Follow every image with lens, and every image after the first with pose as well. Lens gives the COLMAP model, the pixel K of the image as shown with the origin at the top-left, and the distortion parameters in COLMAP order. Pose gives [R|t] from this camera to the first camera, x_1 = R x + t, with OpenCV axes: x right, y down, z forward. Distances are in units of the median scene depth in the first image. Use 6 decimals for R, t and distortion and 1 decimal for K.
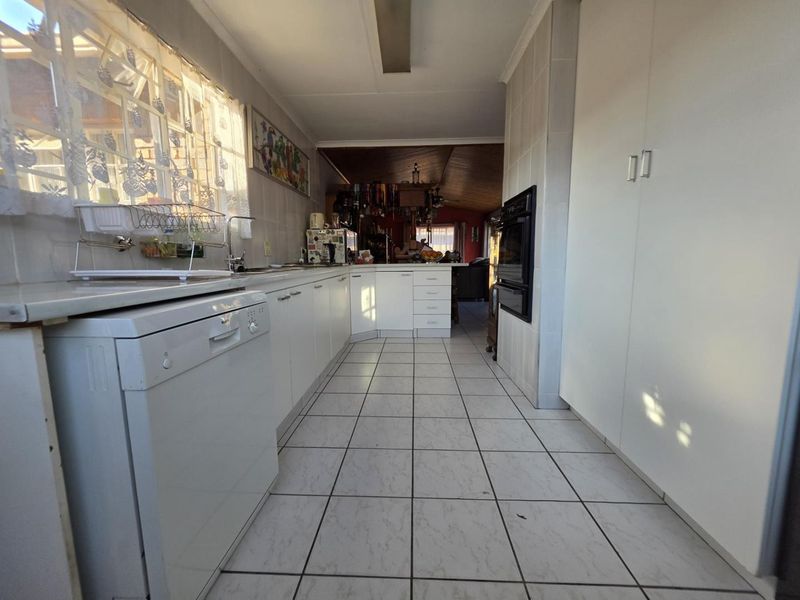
lens RADIAL K [[322.6, 0, 401.8], [0, 322.6, 294.6], [0, 0, 1]] dist [-0.002402, 0.000503]
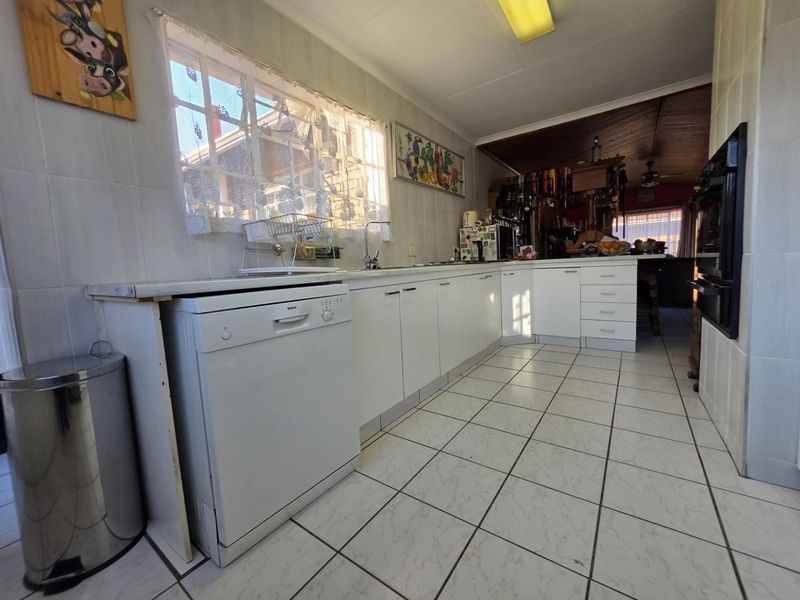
lens RADIAL K [[322.6, 0, 405.4], [0, 322.6, 293.1], [0, 0, 1]] dist [-0.002402, 0.000503]
pose [[0.835651, 0.015320, -0.549047, 0.163723], [-0.020576, 0.999782, -0.003421, 0.009173], [0.548875, 0.014156, 0.835784, 0.086138]]
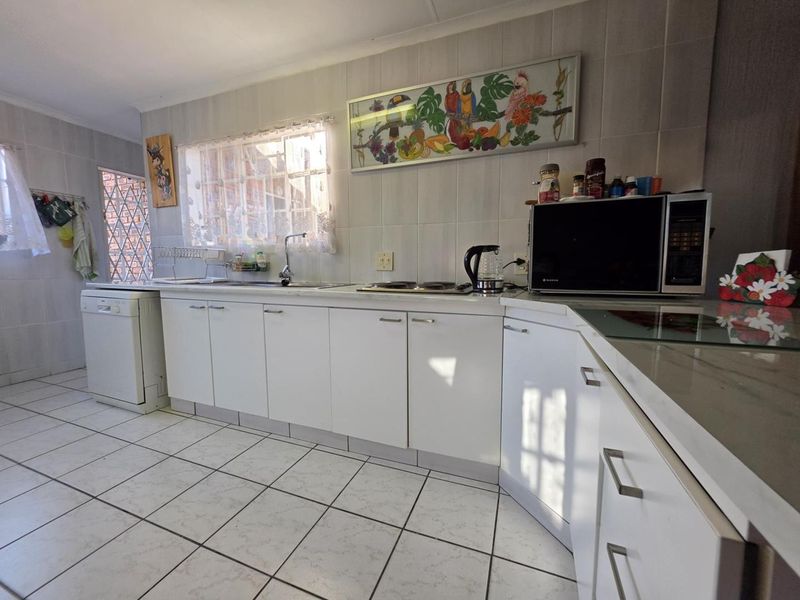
lens RADIAL K [[322.6, 0, 403.3], [0, 322.6, 298.7], [0, 0, 1]] dist [-0.002402, 0.000503]
pose [[-0.326793, 0.099168, -0.939879, 0.328642], [-0.109020, 0.983886, 0.141717, -0.173917], [0.938787, 0.148777, -0.310715, 1.331314]]
